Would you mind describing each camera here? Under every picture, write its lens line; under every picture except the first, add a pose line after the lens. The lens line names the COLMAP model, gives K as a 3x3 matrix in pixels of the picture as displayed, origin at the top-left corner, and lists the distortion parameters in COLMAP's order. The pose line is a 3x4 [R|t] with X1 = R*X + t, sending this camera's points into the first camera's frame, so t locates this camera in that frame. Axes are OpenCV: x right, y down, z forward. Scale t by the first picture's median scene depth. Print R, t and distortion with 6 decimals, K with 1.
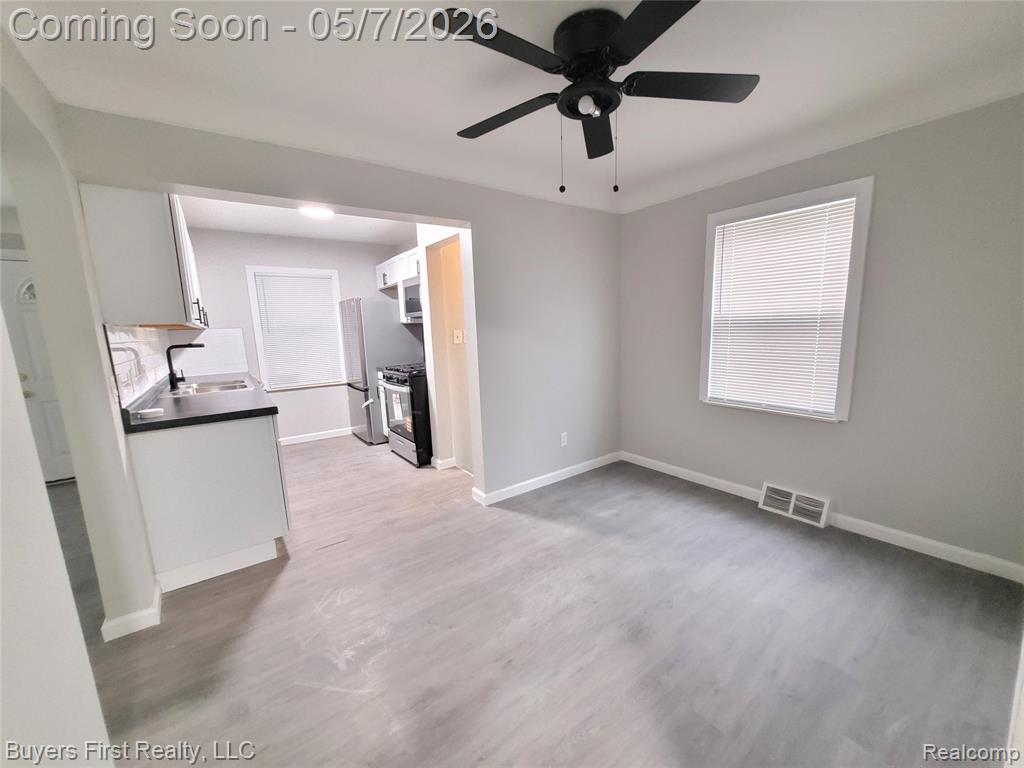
lens RADIAL K [[399.3, 0, 519.1], [0, 399.3, 388.8], [0, 0, 1]] dist [0.002674, -0.000695]
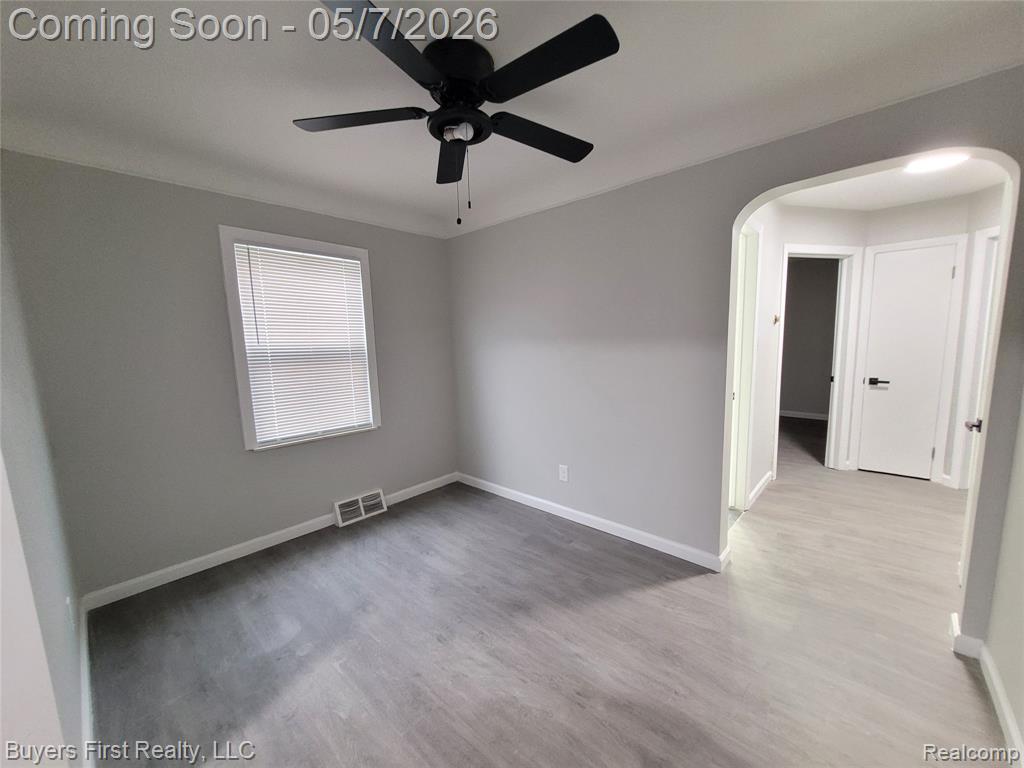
lens RADIAL K [[399.3, 0, 518.7], [0, 399.3, 389.3], [0, 0, 1]] dist [0.002674, -0.000695]
pose [[-0.192877, -0.083560, 0.977658, -0.545535], [0.184079, 0.975596, 0.119700, -0.109183], [-0.963802, 0.203053, -0.172789, 0.720574]]
